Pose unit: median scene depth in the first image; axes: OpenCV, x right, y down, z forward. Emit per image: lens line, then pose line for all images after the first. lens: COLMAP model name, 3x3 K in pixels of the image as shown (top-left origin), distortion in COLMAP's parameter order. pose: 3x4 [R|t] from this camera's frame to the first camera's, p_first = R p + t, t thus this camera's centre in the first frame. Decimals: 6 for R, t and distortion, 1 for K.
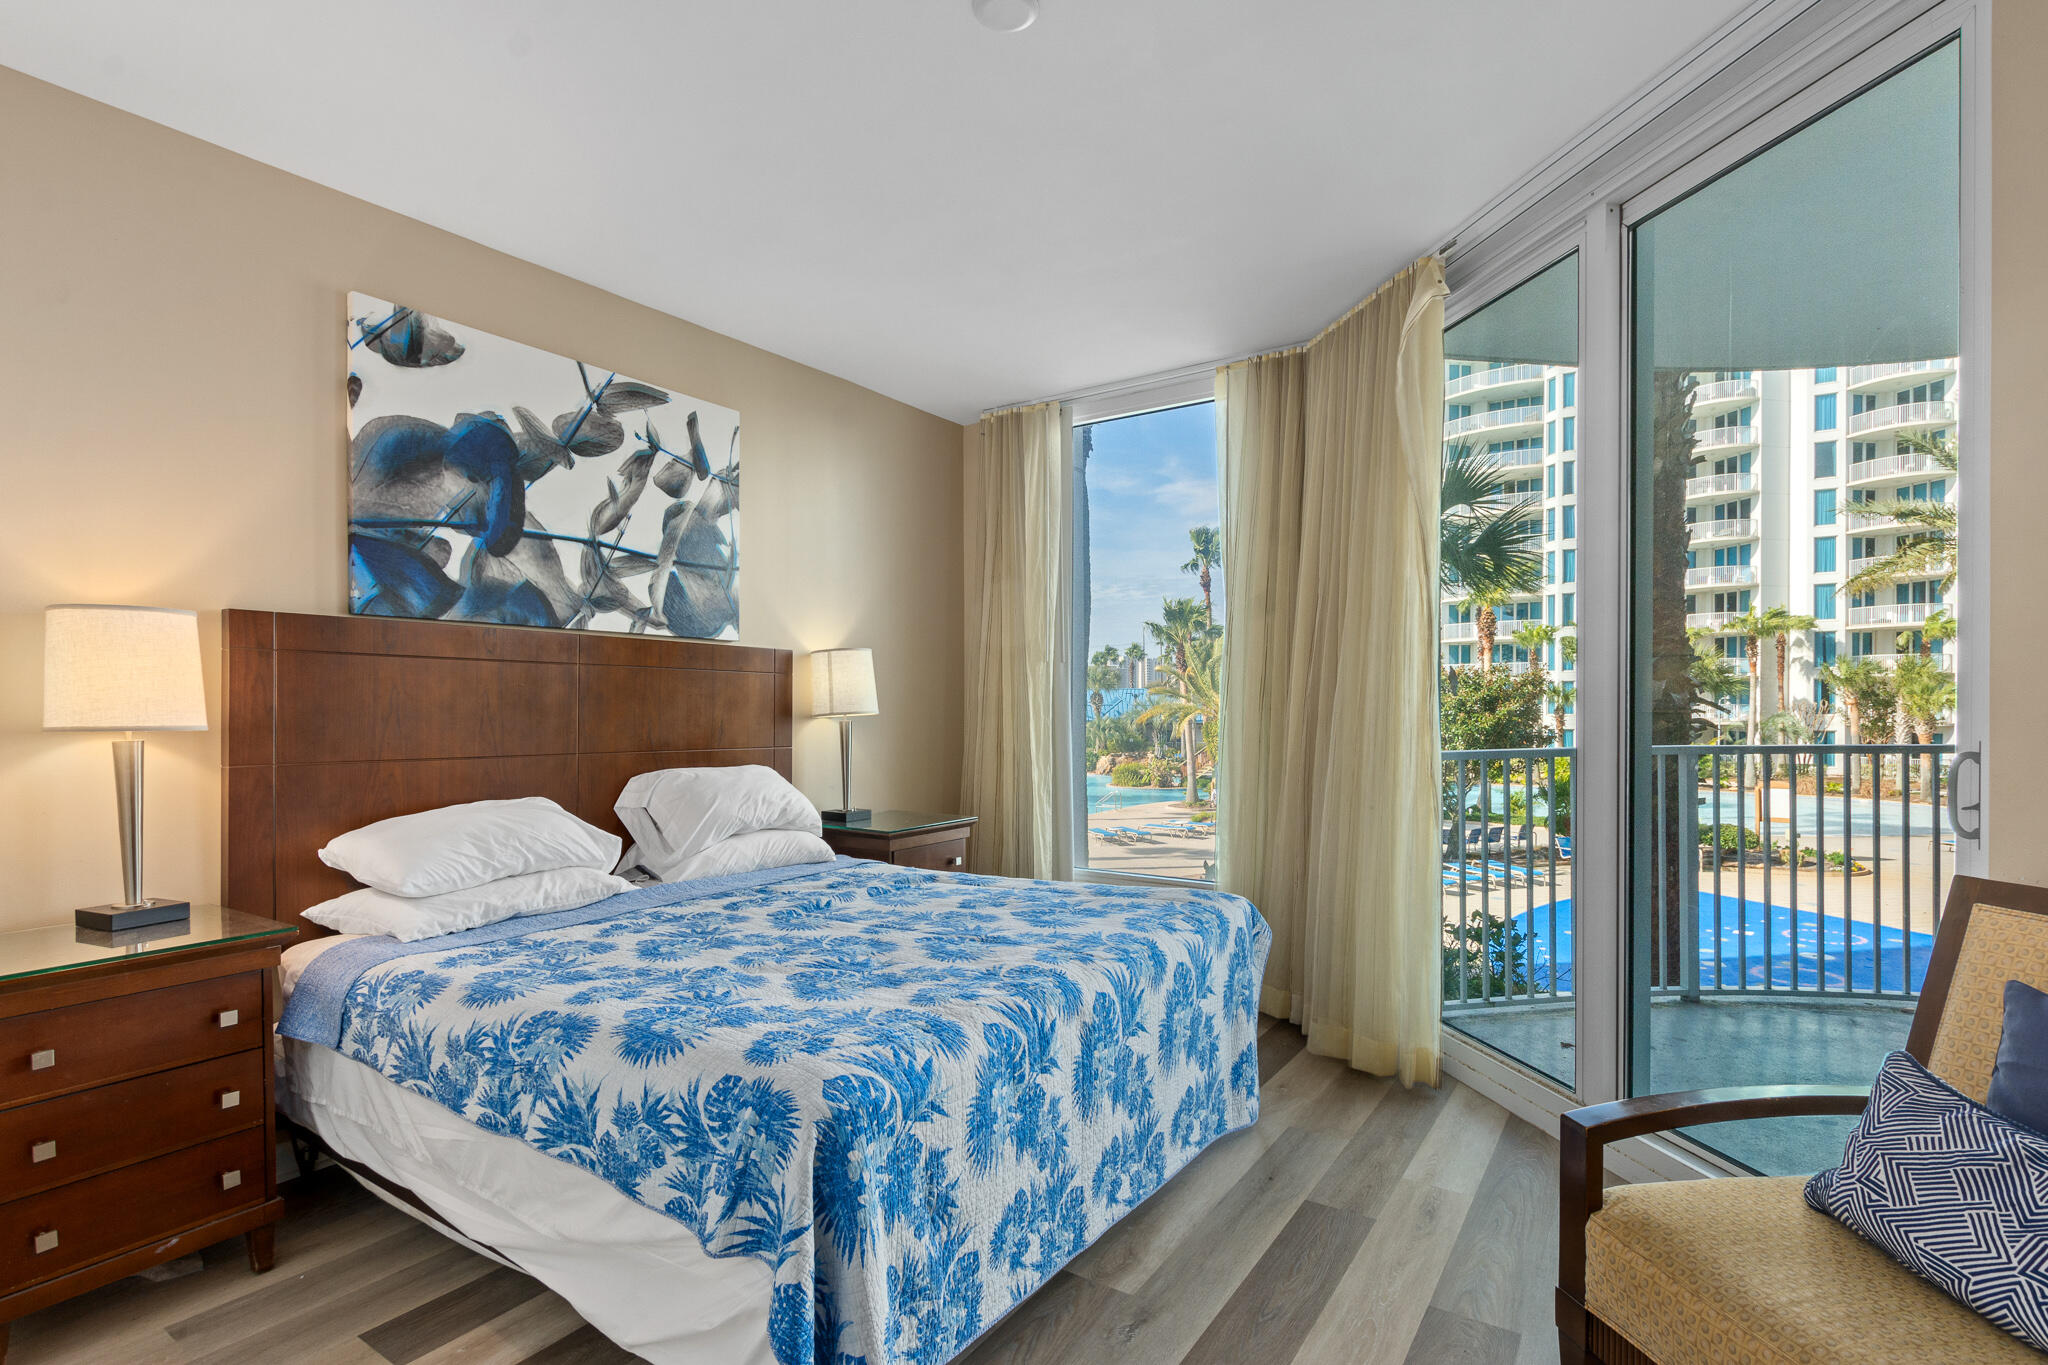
lens RADIAL K [[973.9, 0, 1023.8], [0, 973.9, 718.1], [0, 0, 1]] dist [-0.000010, 0.000501]
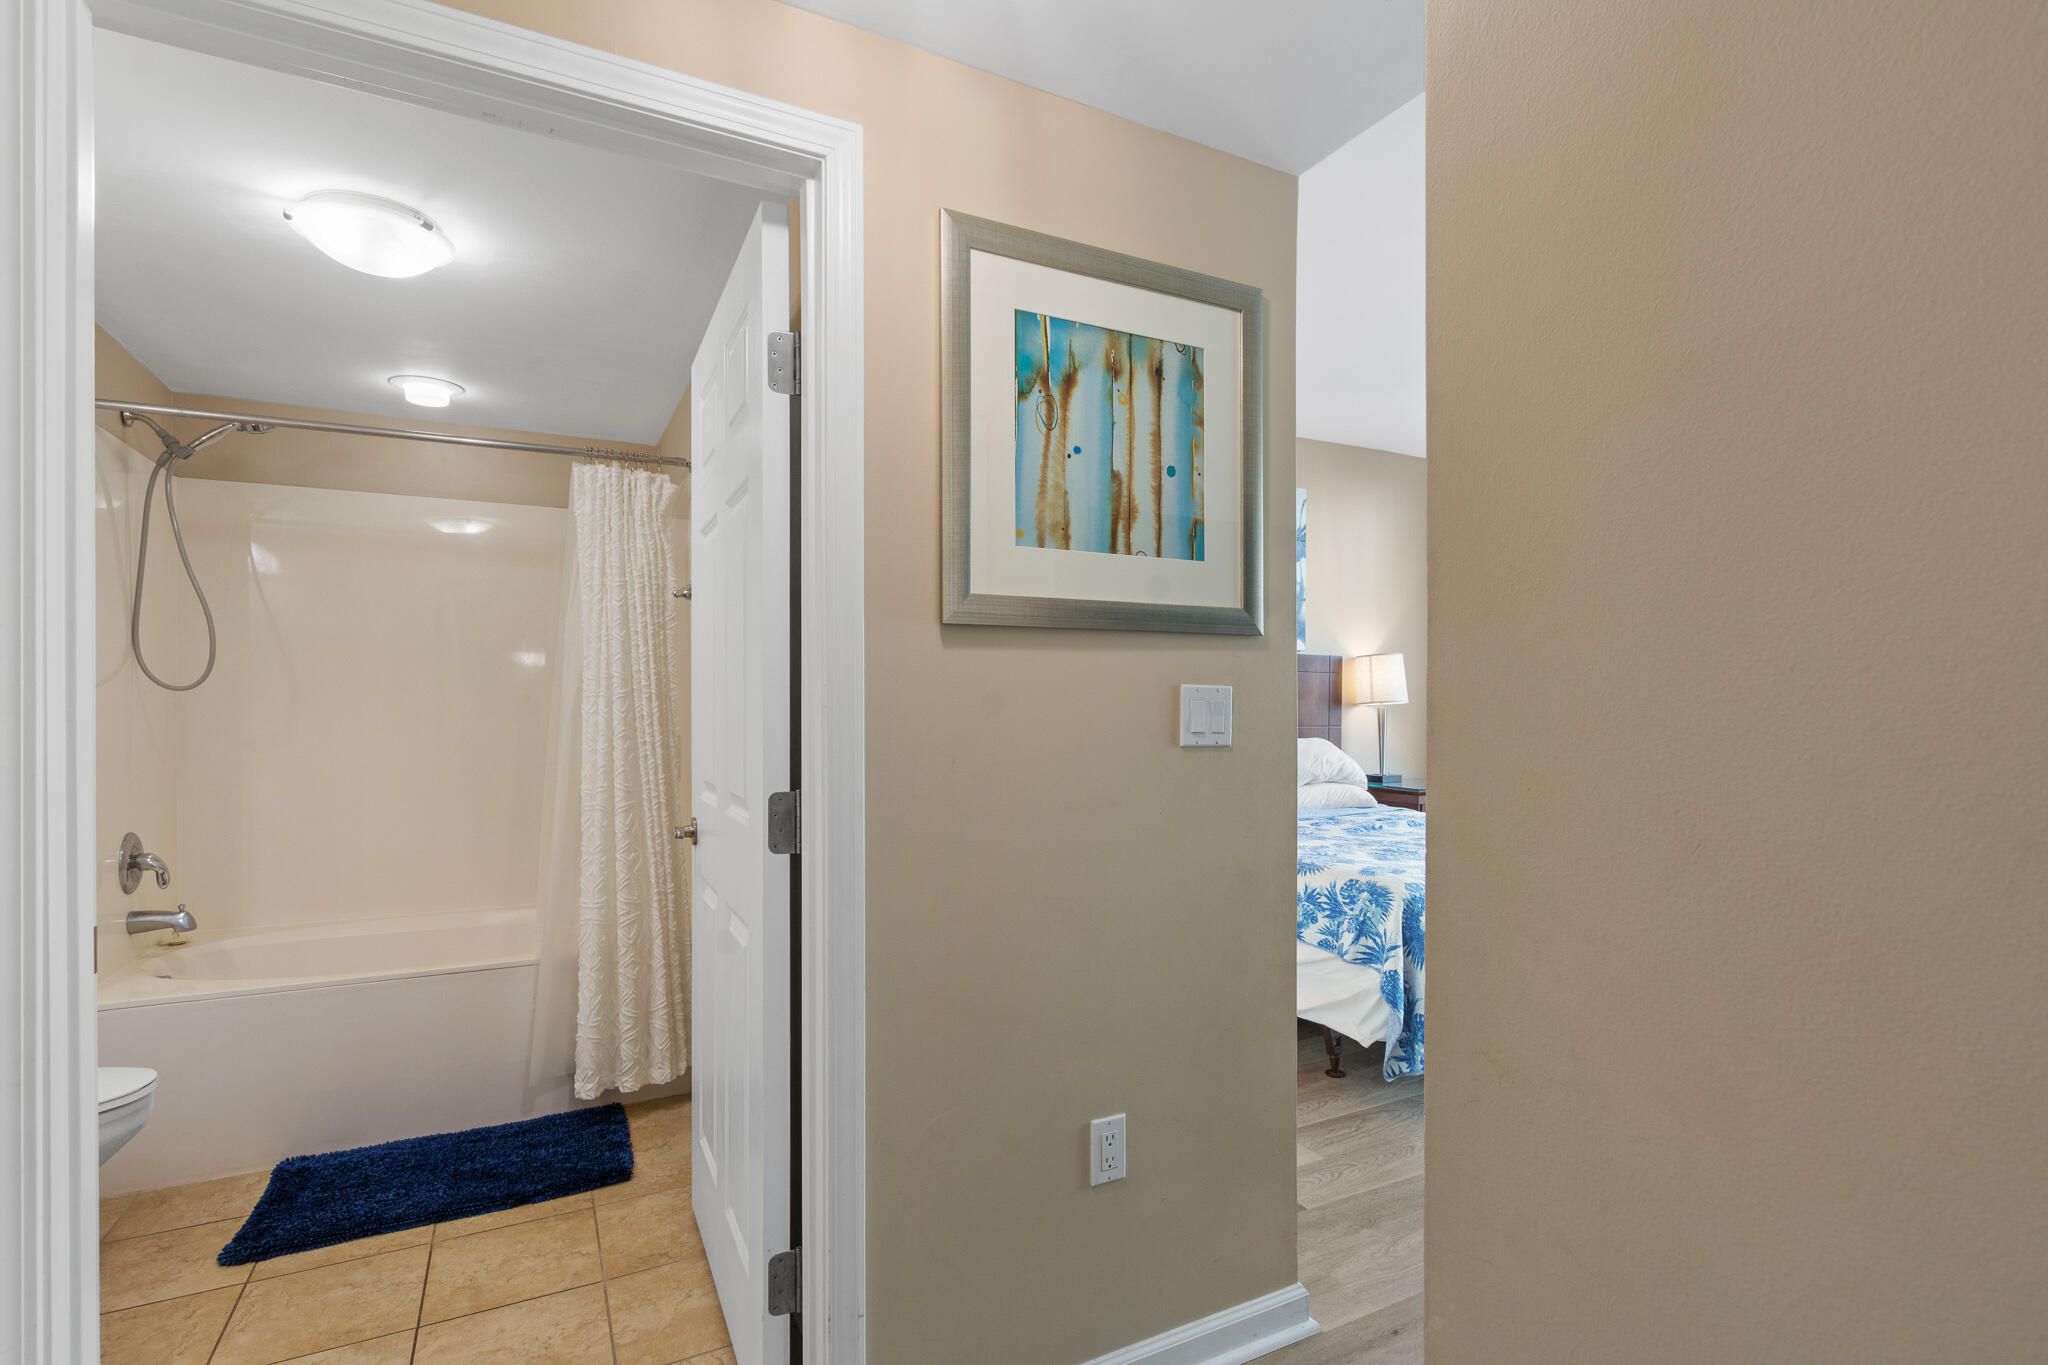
lens RADIAL K [[973.9, 0, 1017.2], [0, 973.9, 694.7], [0, 0, 1]] dist [-0.000010, 0.000501]
pose [[0.877858, 0.000259, -0.478921, 0.046468], [-0.009915, 0.999795, -0.017633, 0.034293], [0.478819, 0.020228, 0.877681, -1.055698]]
